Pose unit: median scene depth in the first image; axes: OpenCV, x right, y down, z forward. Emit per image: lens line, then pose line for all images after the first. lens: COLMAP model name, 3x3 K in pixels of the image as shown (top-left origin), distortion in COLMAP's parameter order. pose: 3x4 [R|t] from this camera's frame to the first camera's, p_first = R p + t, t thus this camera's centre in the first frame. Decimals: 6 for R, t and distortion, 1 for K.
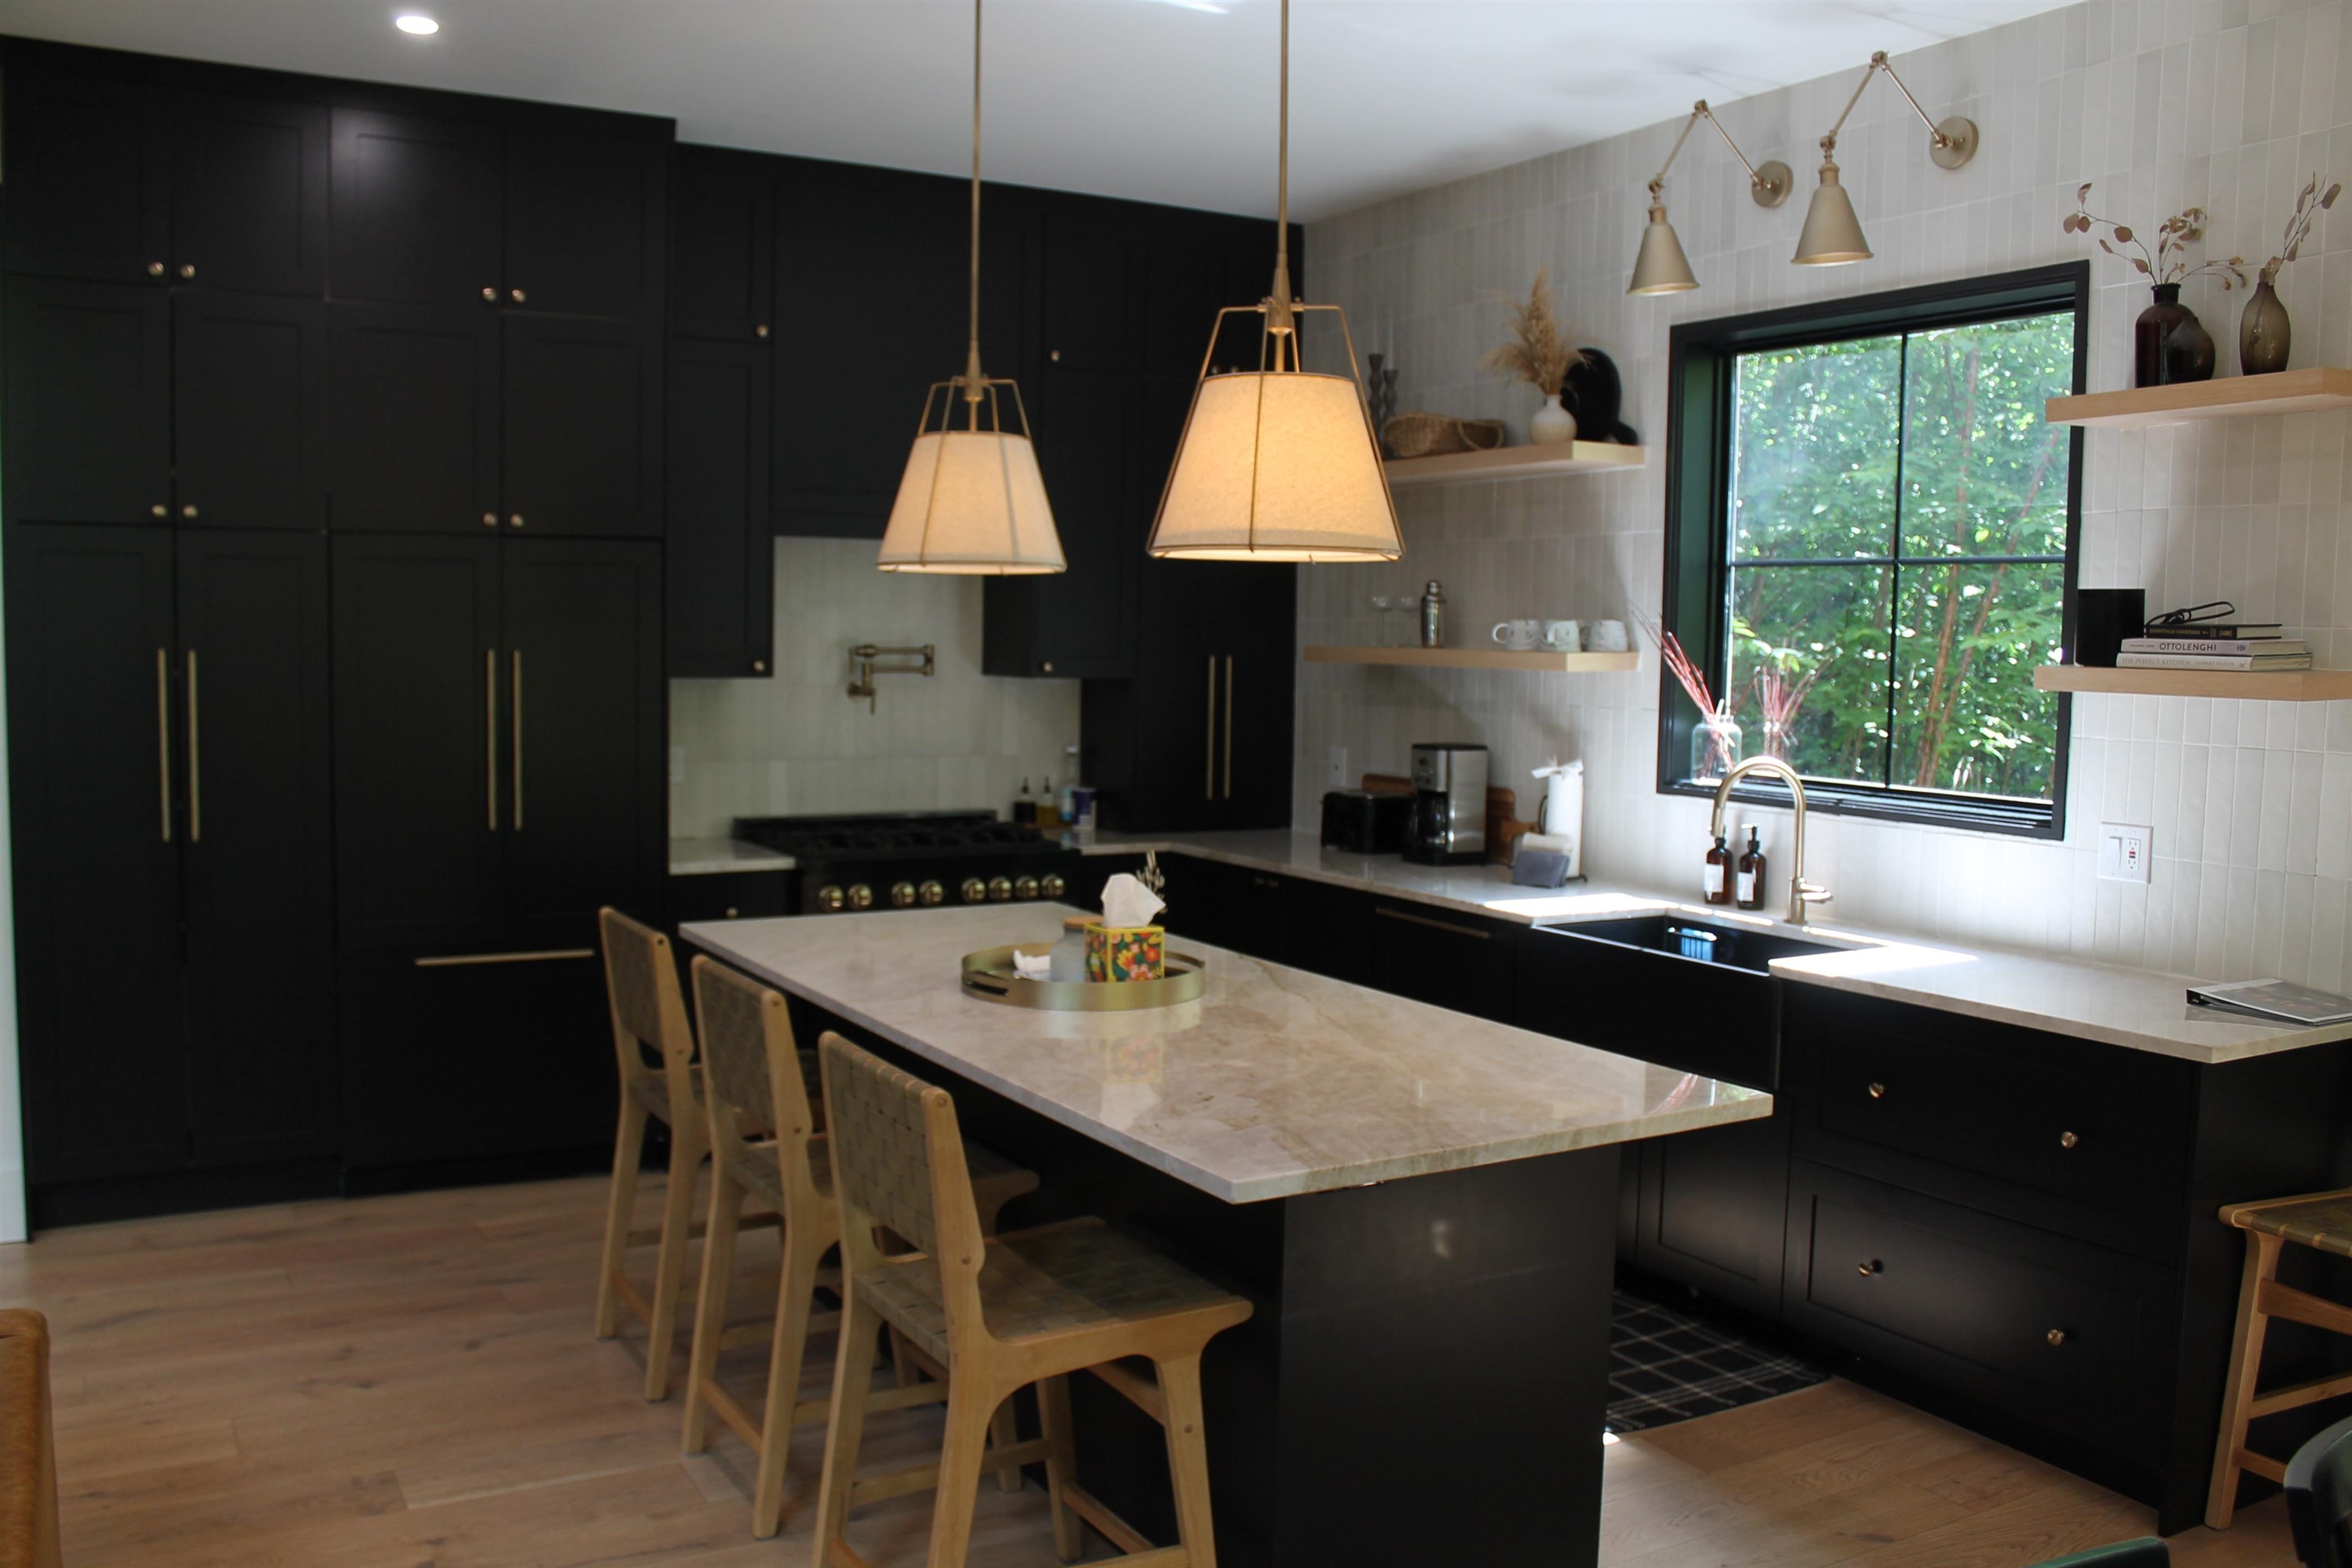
lens RADIAL K [[2008.5, 0, 1139.5], [0, 2008.5, 860.7], [0, 0, 1]] dist [-0.139718, 0.112646]
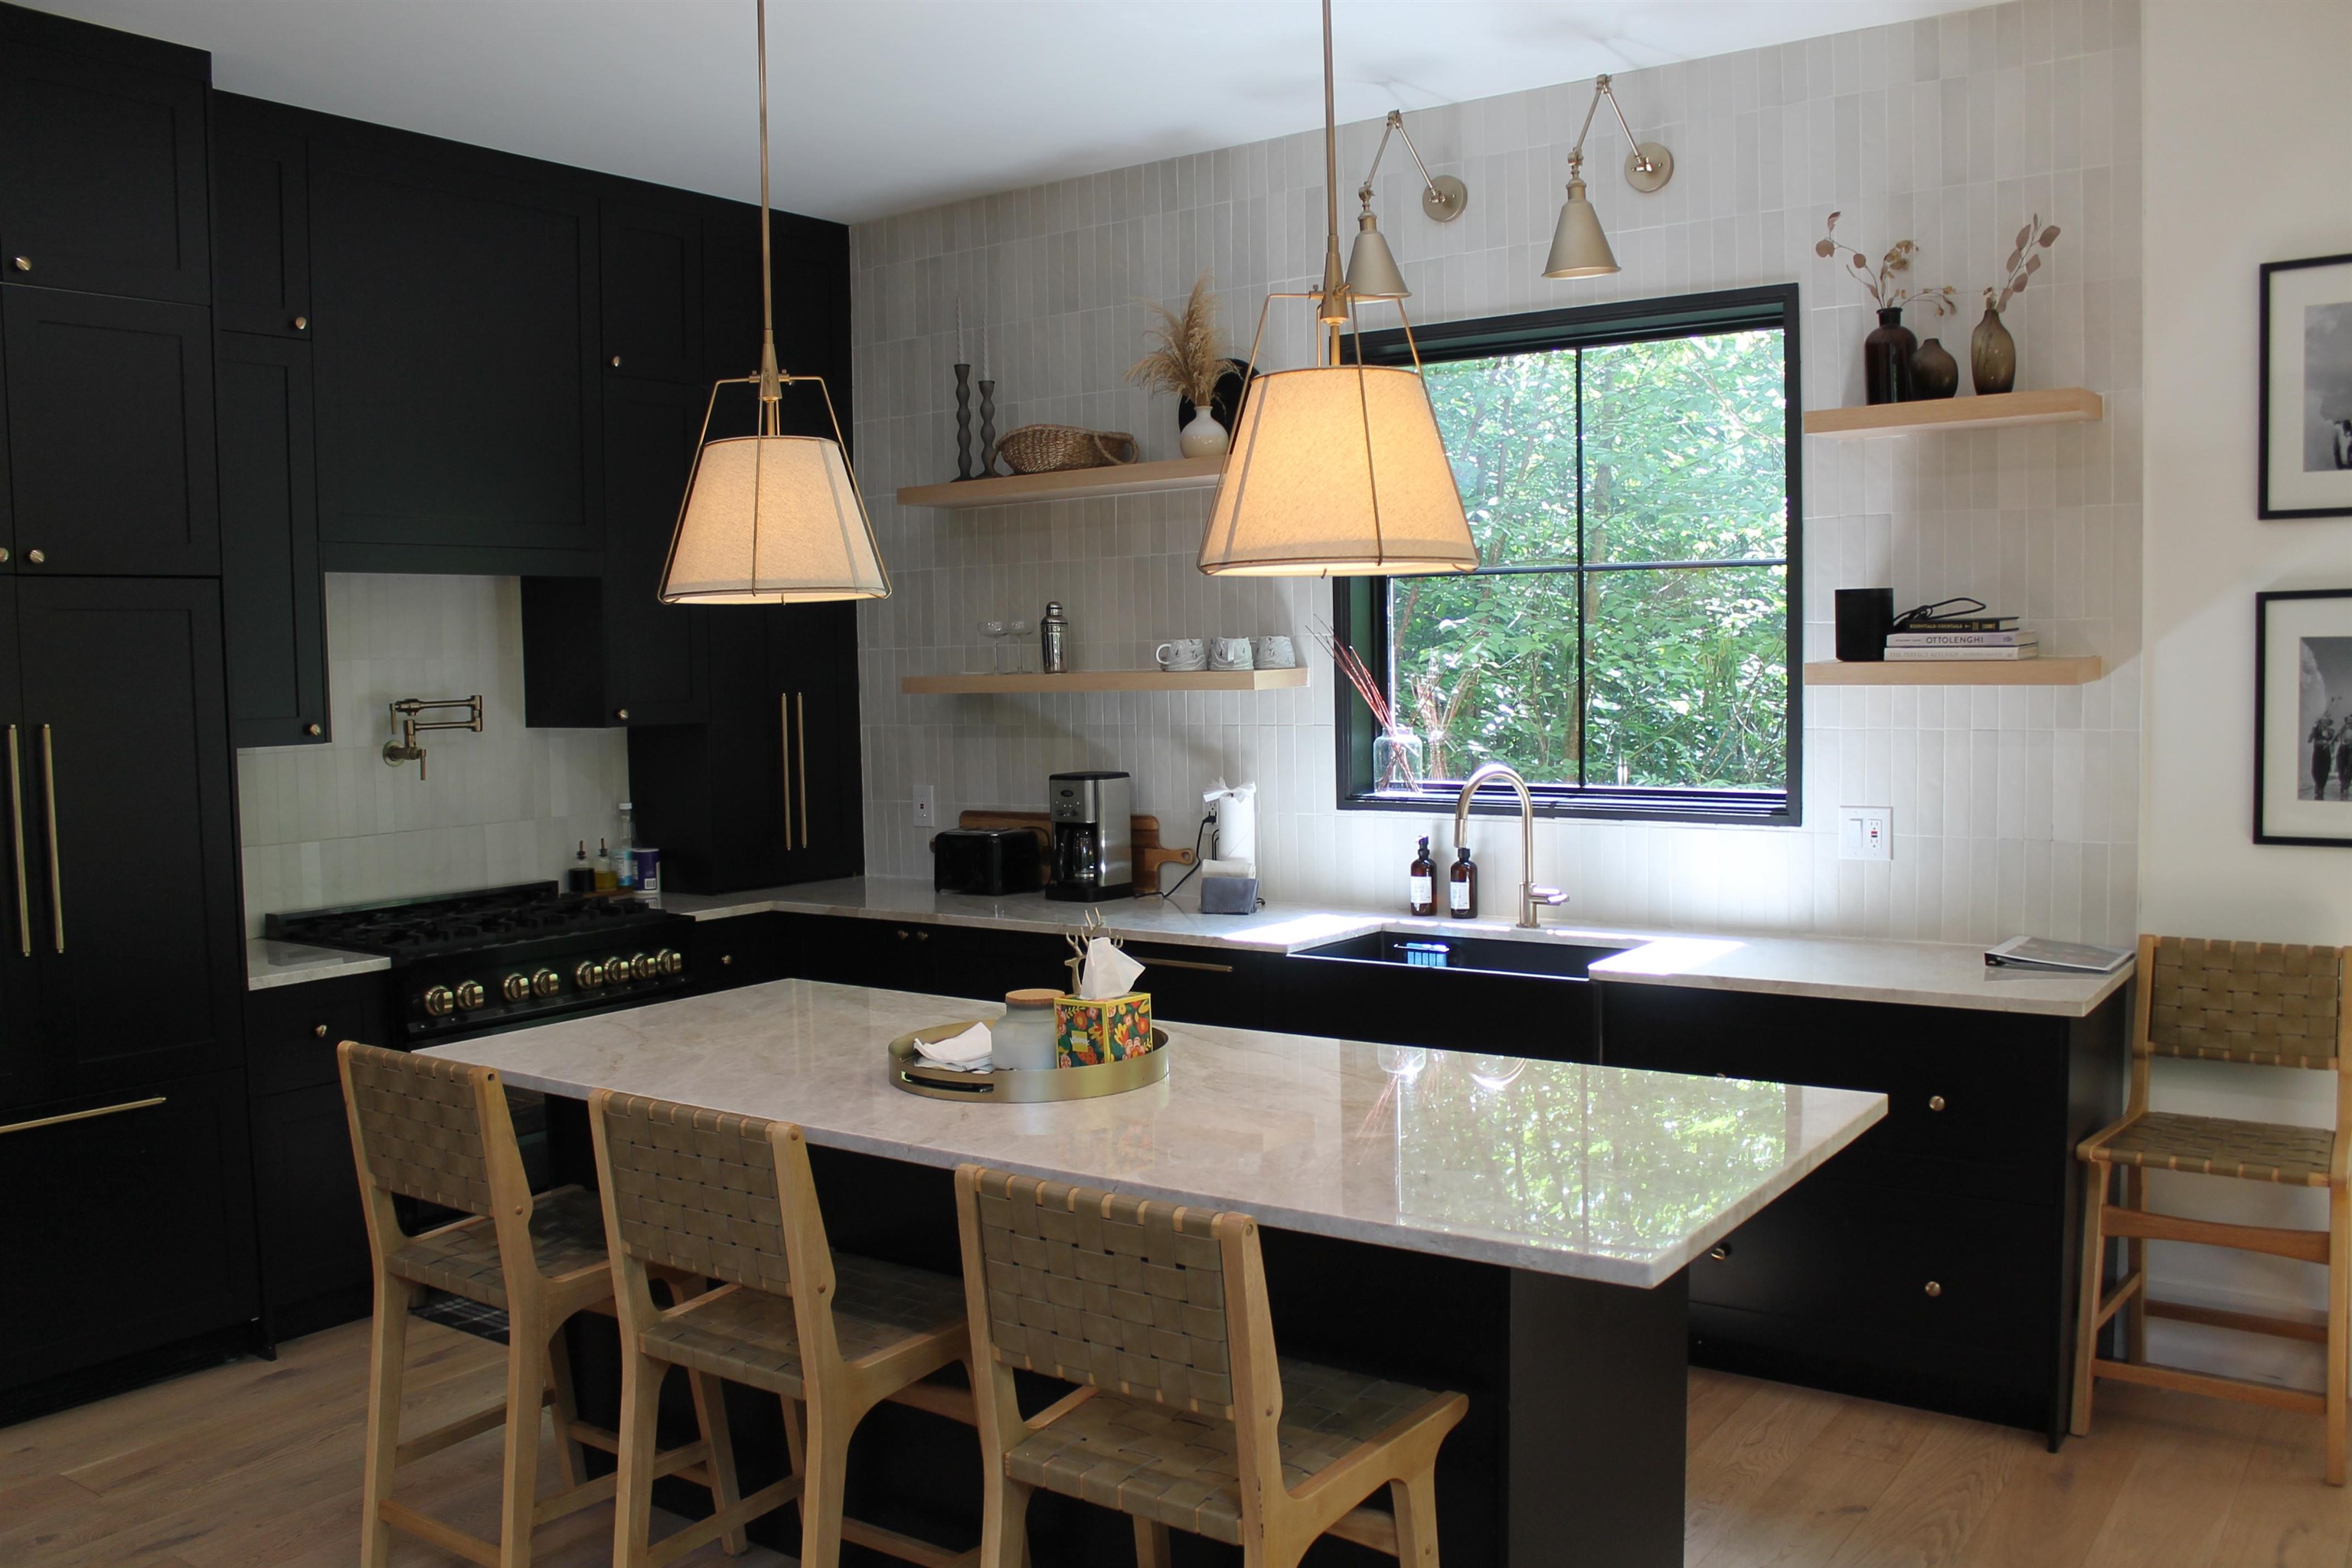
lens RADIAL K [[2008.5, 0, 1155.1], [0, 2008.5, 866.9], [0, 0, 1]] dist [-0.139718, 0.112646]
pose [[0.907044, -0.077565, 0.413830, -0.265371], [0.082245, 0.996591, 0.006528, -0.021488], [-0.412925, 0.028114, 0.910331, 0.146771]]
